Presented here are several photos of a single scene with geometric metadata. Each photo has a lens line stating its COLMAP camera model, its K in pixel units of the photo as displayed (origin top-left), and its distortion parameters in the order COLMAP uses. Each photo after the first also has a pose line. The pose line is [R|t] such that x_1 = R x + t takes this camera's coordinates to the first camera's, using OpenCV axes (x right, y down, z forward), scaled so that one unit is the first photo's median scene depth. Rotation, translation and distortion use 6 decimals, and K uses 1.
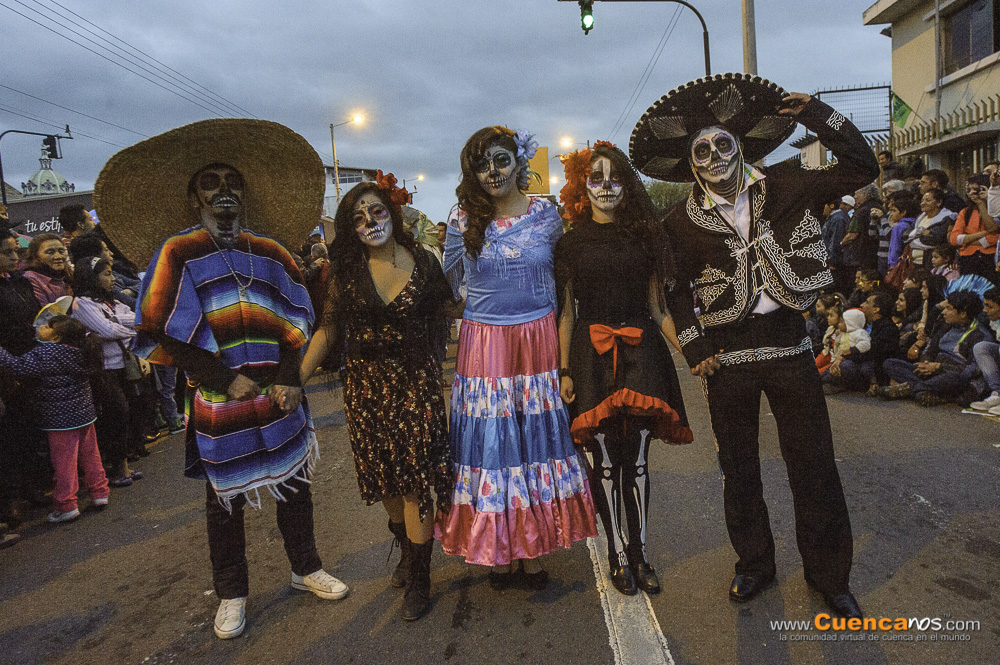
lens RADIAL K [[681.1, 0, 527.0], [0, 681.1, 320.4], [0, 0, 1]] dist [0.035828, 0.002264]
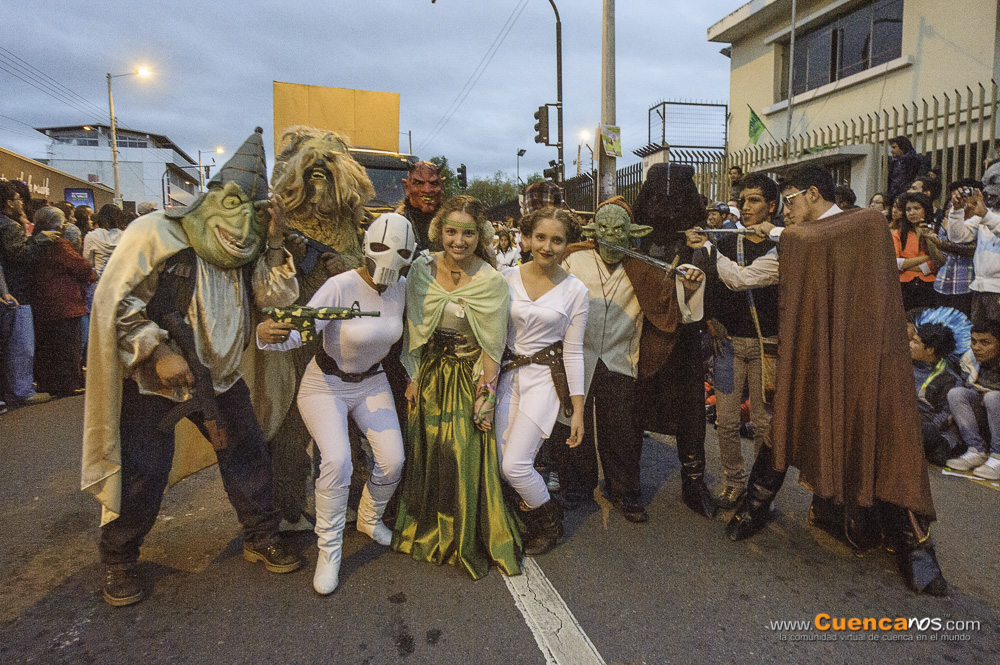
lens RADIAL K [[681.1, 0, 527.0], [0, 681.1, 320.4], [0, 0, 1]] dist [0.035828, 0.002264]
pose [[0.961644, 0.040661, 0.271272, -0.080108], [-0.042825, 0.999080, 0.002059, -0.029409], [-0.270939, -0.013597, 0.962501, 0.318819]]
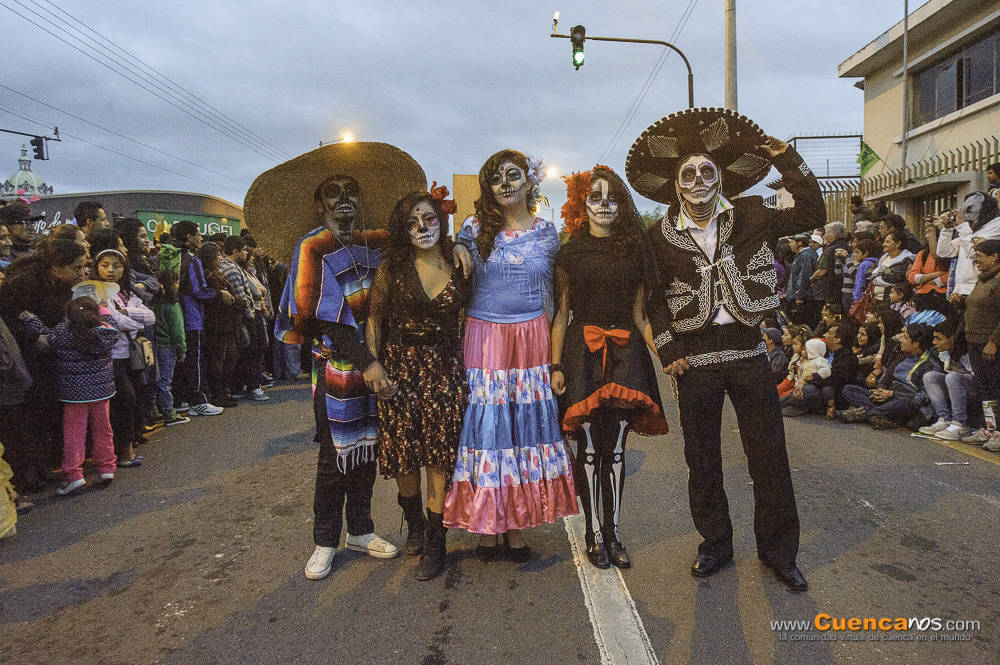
lens RADIAL K [[661.5, 0, 500.9], [0, 661.5, 330.5], [0, 0, 1]] dist [0.007300, 0.003774]
pose [[0.998580, 0.053008, -0.005254, -0.017323], [-0.053089, 0.998451, -0.016640, 0.018950], [0.004363, 0.016895, 0.999848, -0.050062]]
